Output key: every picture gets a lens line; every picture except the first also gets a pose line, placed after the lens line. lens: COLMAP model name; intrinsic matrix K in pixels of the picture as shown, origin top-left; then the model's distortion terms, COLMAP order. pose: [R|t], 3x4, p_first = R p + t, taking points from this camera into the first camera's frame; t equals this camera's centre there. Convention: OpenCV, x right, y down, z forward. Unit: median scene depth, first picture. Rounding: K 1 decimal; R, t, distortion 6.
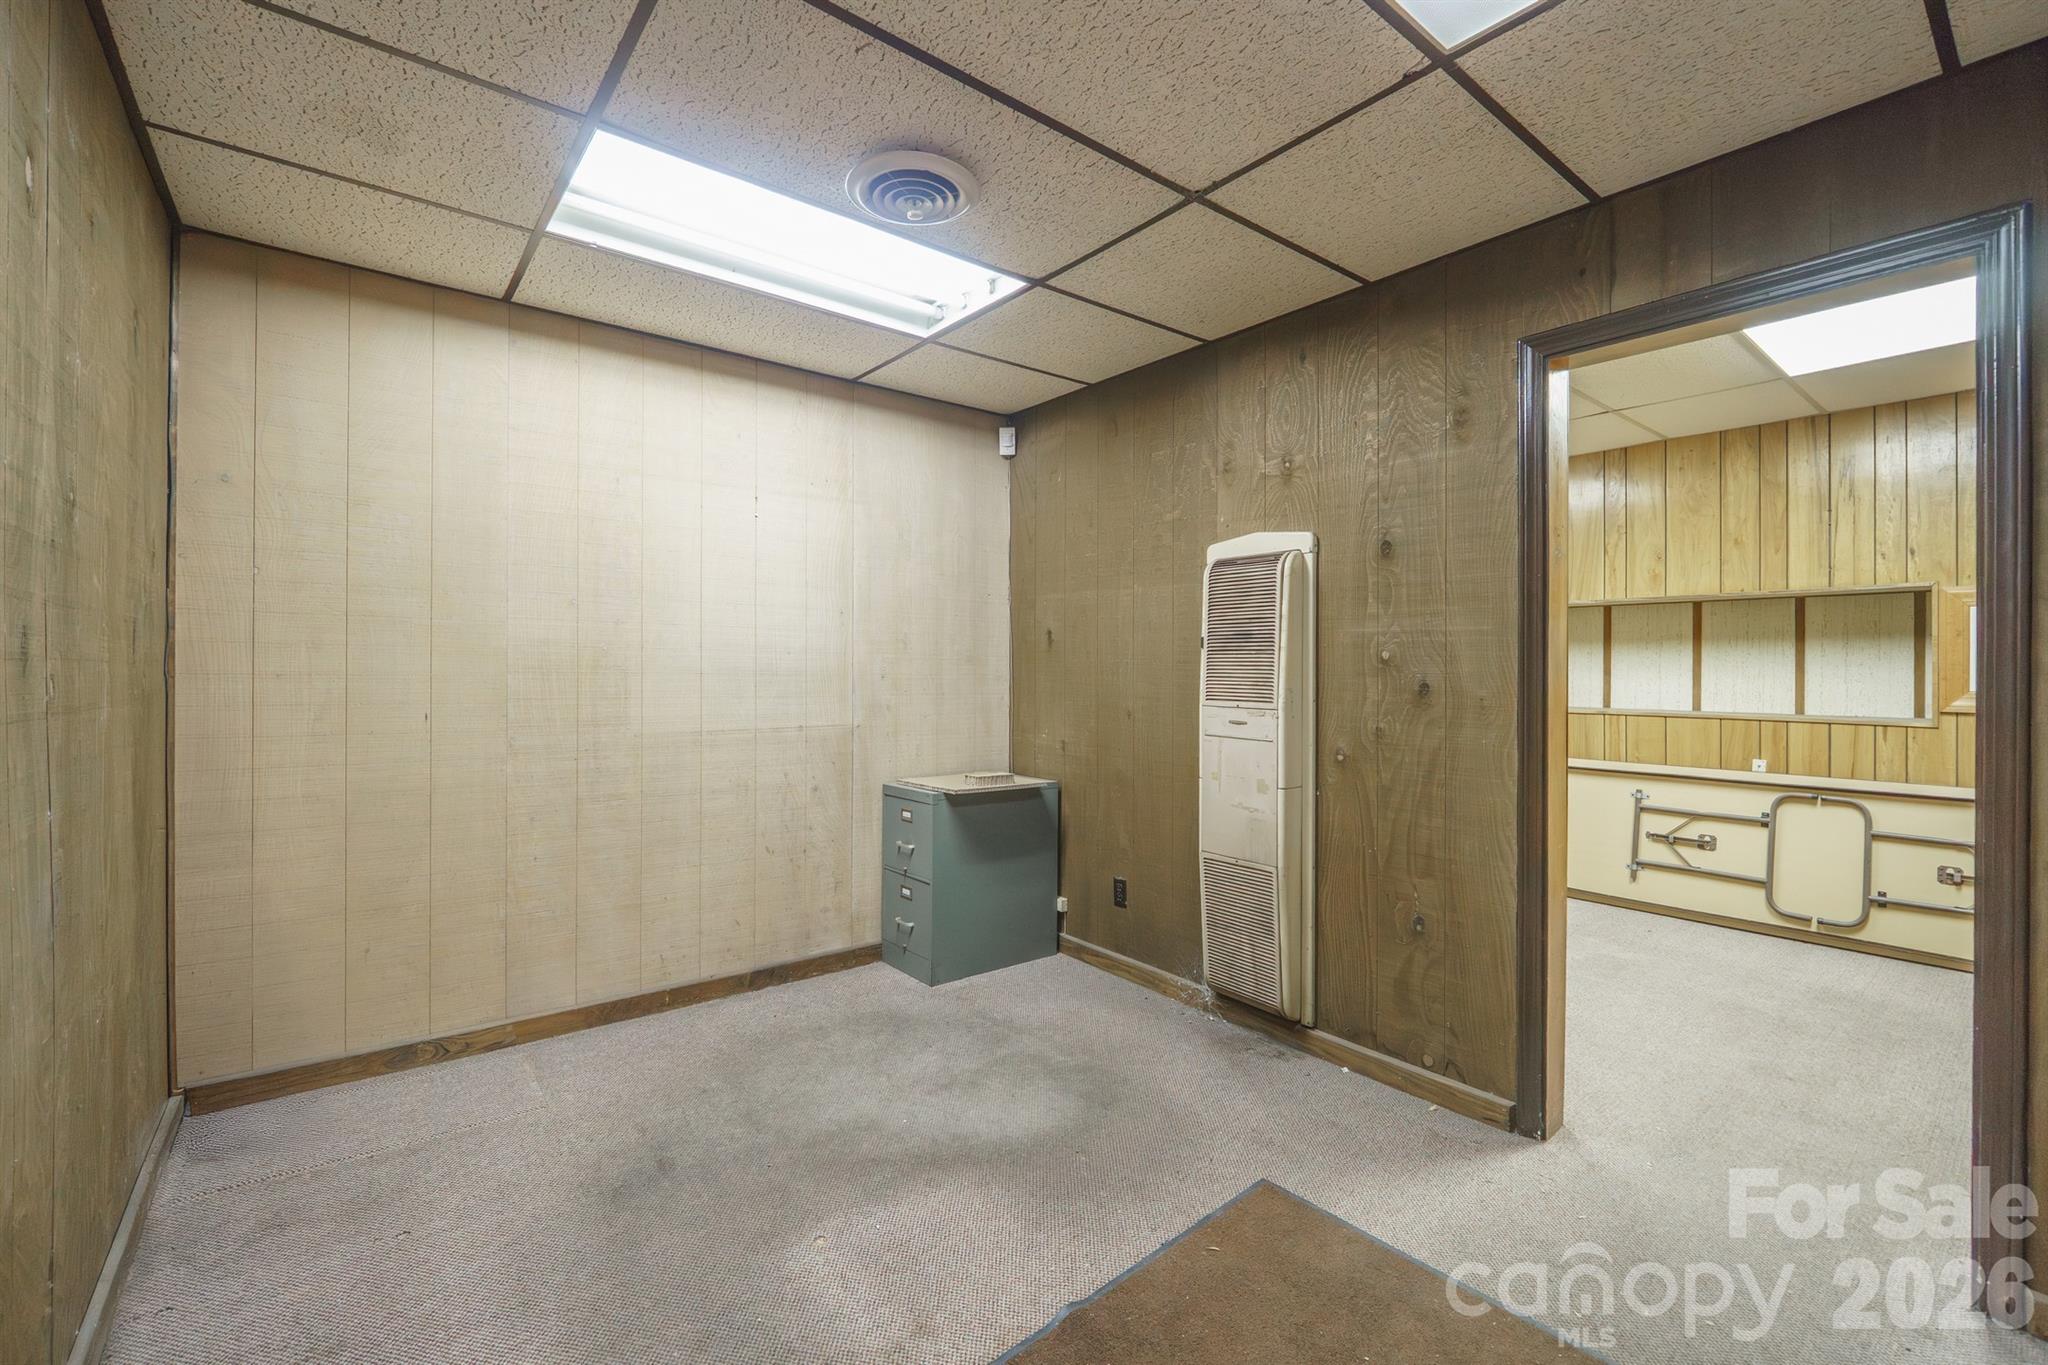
lens RADIAL K [[877.5, 0, 1027.1], [0, 877.5, 663.4], [0, 0, 1]] dist [-0.004893, -0.000194]
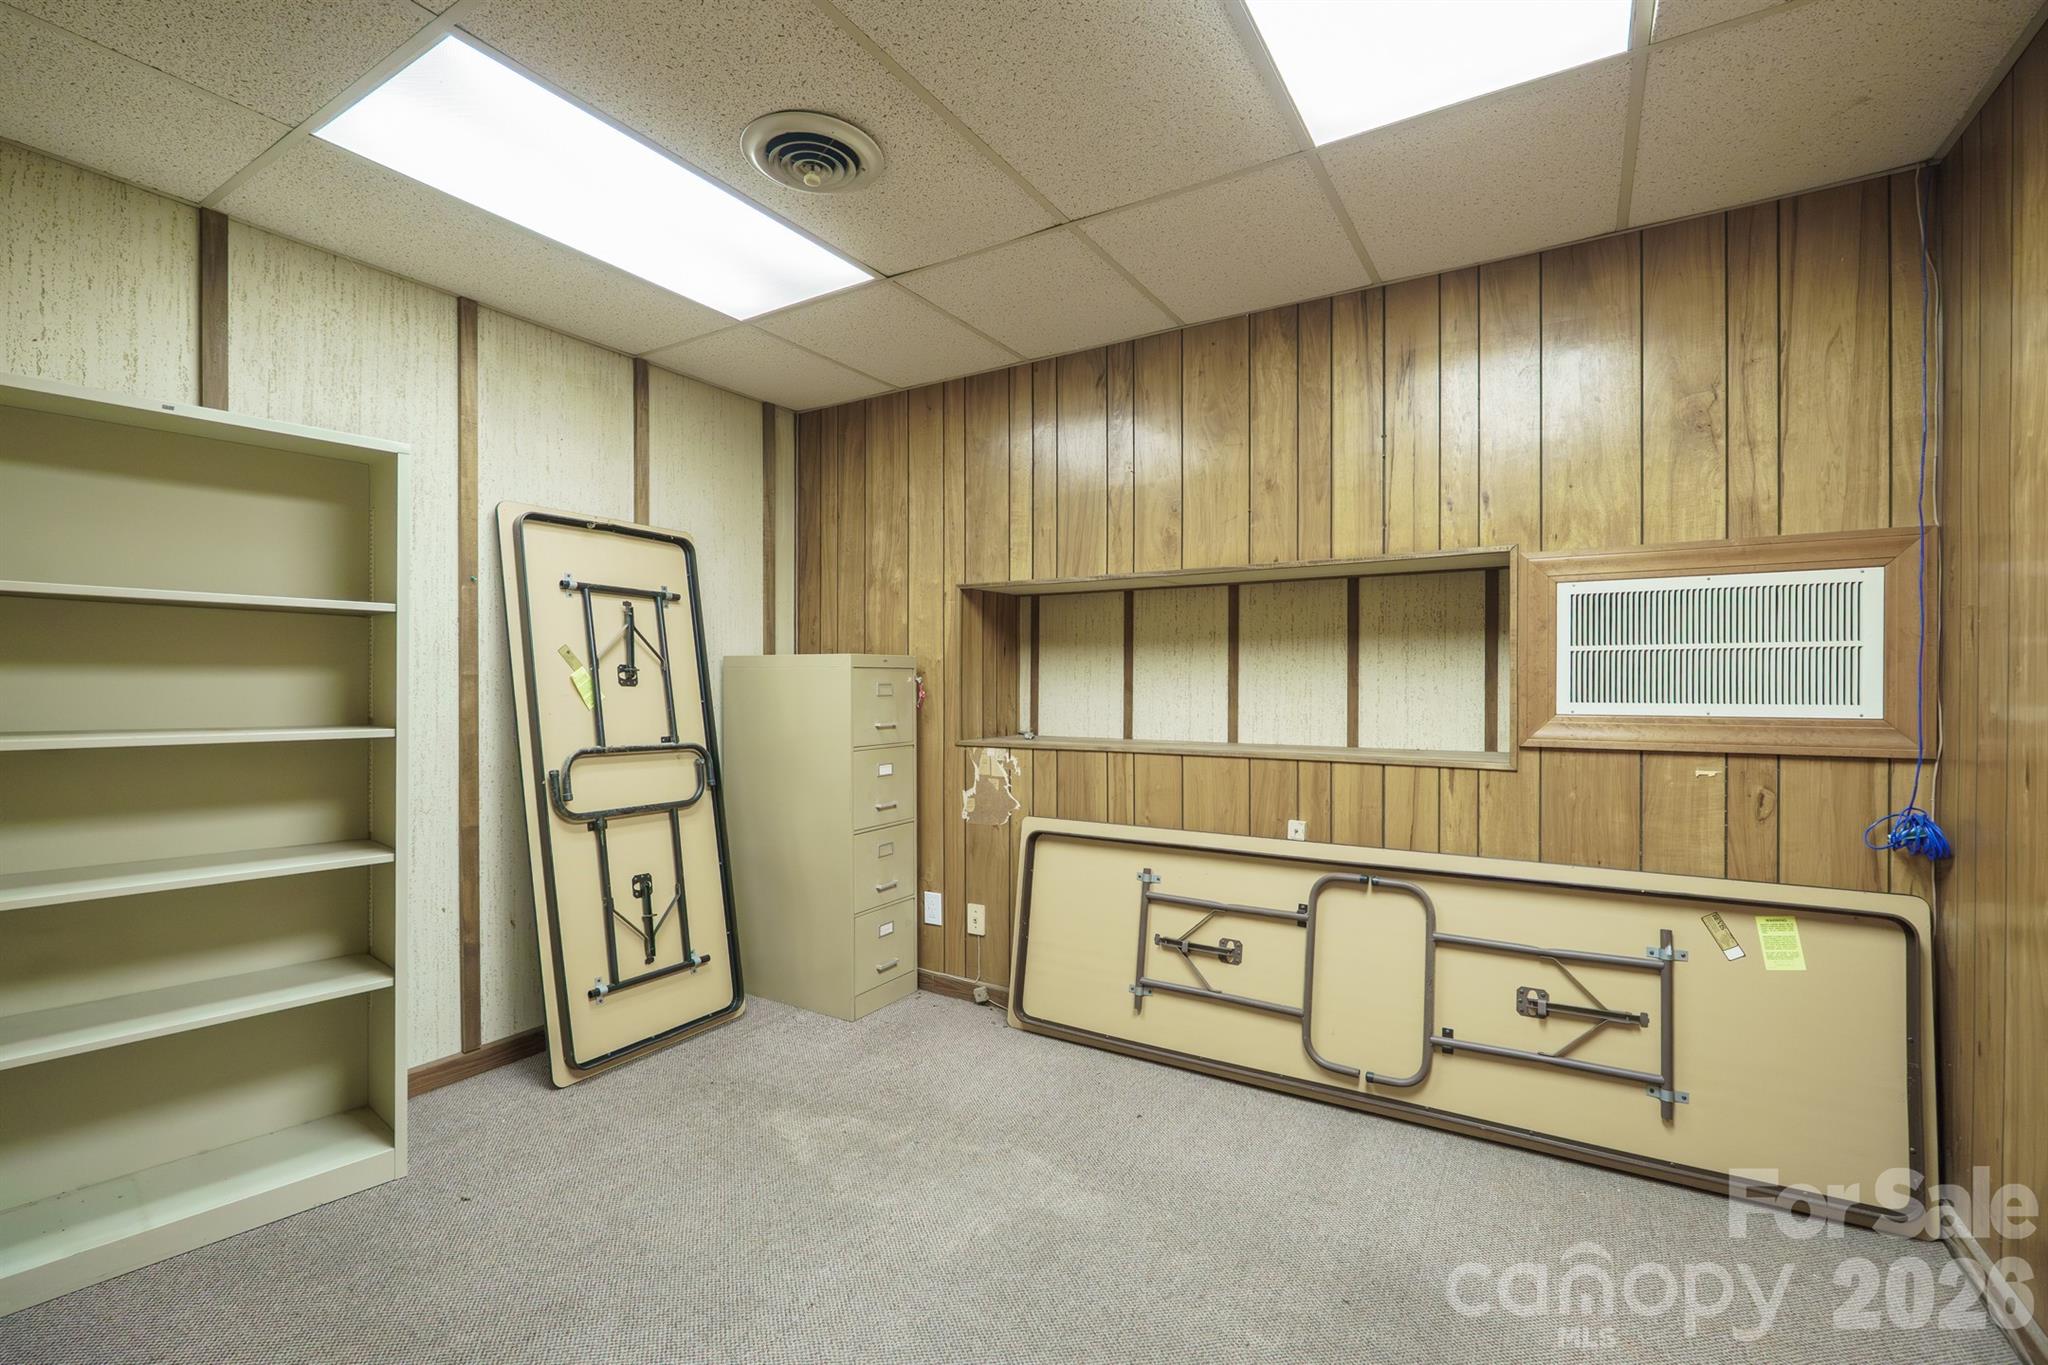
lens RADIAL K [[877.5, 0, 1027.0], [0, 877.5, 688.7], [0, 0, 1]] dist [-0.004893, -0.000194]
pose [[0.945020, -0.005896, 0.326961, 0.441274], [0.002748, 0.999945, 0.010090, 0.004828], [-0.327002, -0.008637, 0.944984, 0.456640]]
